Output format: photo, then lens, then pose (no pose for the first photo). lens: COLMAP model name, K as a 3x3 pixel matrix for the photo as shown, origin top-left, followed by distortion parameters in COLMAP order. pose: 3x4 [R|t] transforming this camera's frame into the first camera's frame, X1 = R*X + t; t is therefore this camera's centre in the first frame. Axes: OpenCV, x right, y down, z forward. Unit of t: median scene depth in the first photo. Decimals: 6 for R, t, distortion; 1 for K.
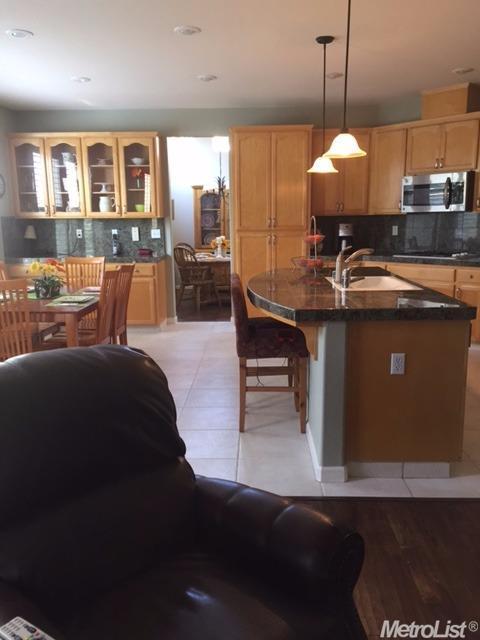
lens RADIAL K [[545.8, 0, 240.0], [0, 545.8, 320.0], [0, 0, 1]] dist [0.072843, -0.083945]
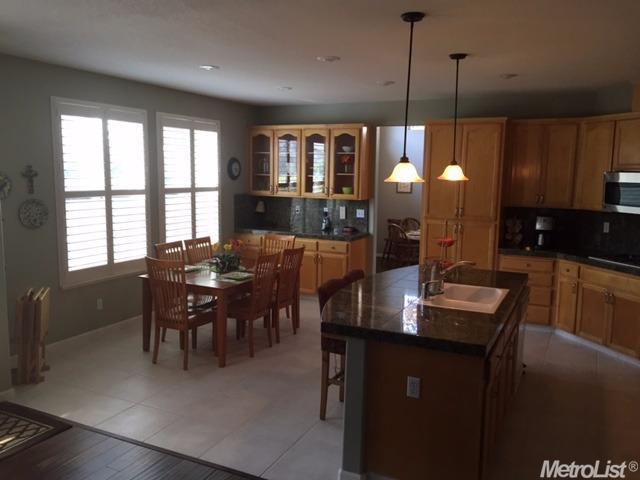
lens RADIAL K [[545.8, 0, 320.0], [0, 545.8, 240.0], [0, 0, 1]] dist [0.072843, -0.083945]
pose [[0.909142, 0.081879, -0.408360, 0.234672], [-0.105572, 0.993768, -0.035780, -0.062361], [0.402885, 0.075641, 0.912120, -0.015451]]
